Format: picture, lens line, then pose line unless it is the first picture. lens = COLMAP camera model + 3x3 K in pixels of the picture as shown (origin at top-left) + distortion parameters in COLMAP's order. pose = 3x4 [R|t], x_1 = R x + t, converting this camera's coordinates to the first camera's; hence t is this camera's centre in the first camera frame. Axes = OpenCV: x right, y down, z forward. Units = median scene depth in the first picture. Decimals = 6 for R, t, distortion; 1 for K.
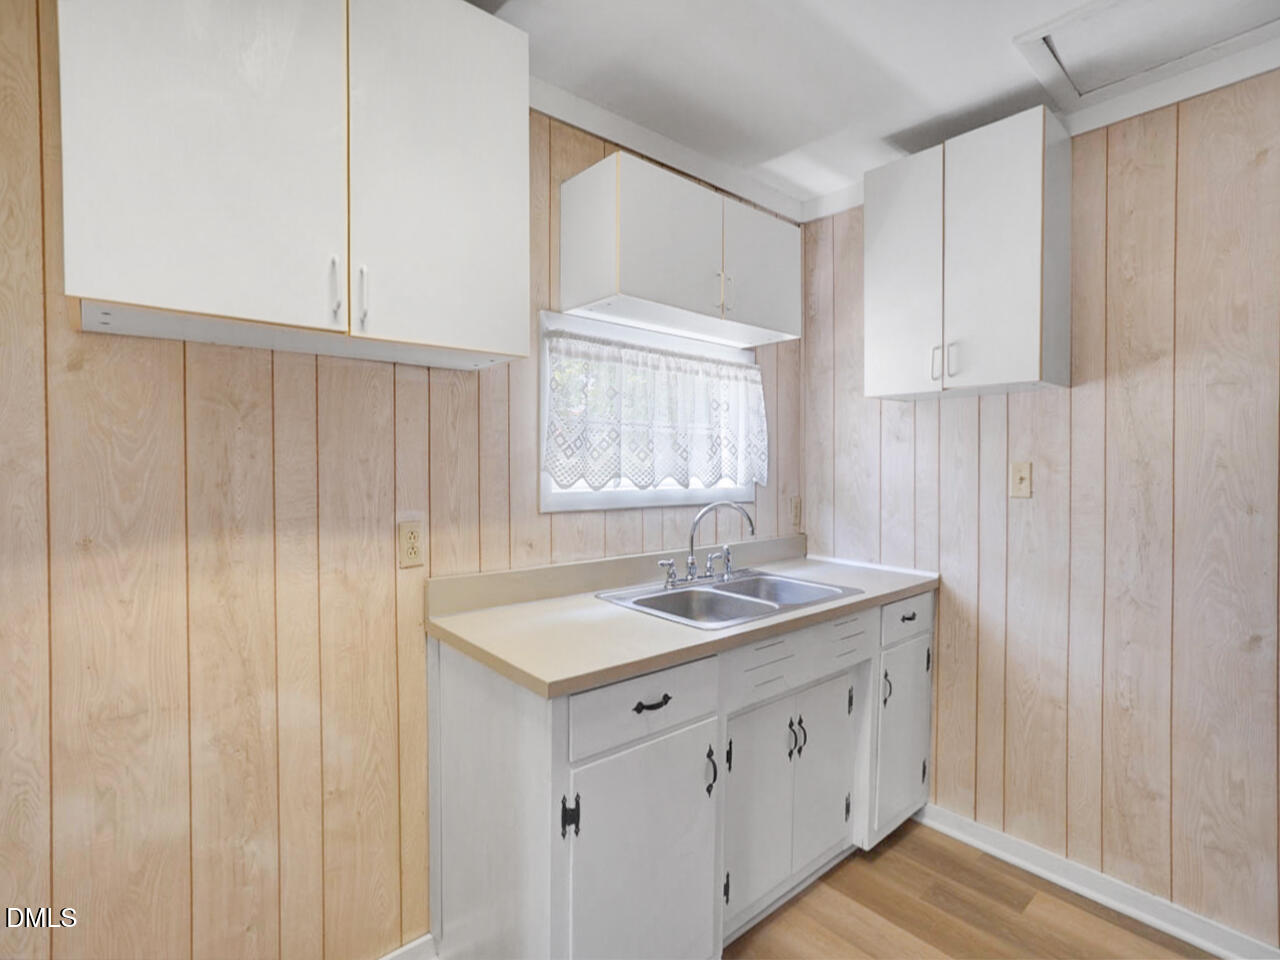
lens RADIAL K [[633.5, 0, 633.2], [0, 633.5, 471.8], [0, 0, 1]] dist [-0.039422, 0.024099]
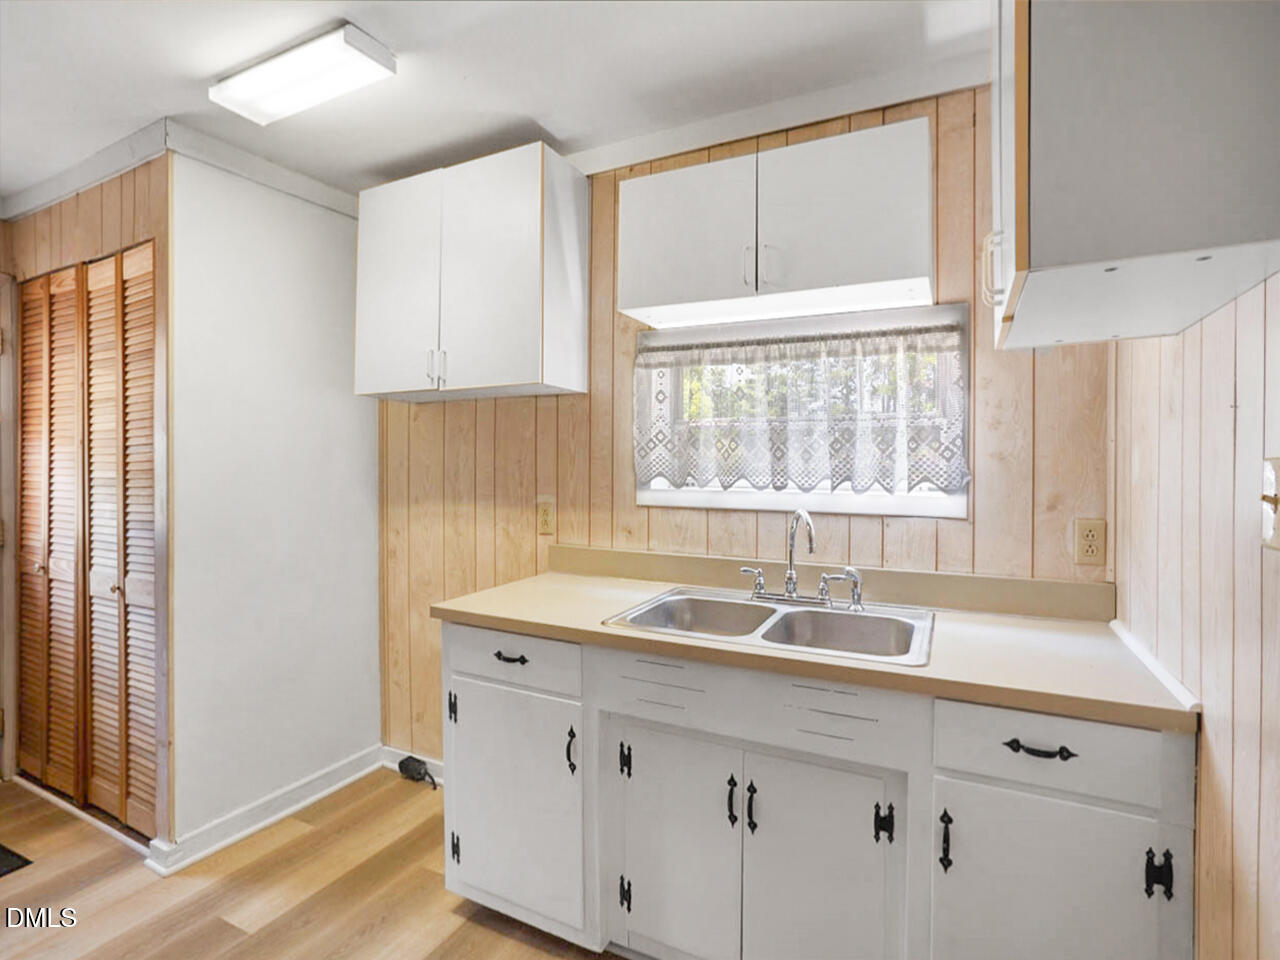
lens RADIAL K [[633.5, 0, 679.3], [0, 633.5, 465.9], [0, 0, 1]] dist [-0.039422, 0.024099]
pose [[0.402085, 0.000438, -0.915602, 0.962991], [-0.013856, 0.999888, -0.005607, -0.002550], [0.915497, 0.014941, 0.402046, 0.600889]]
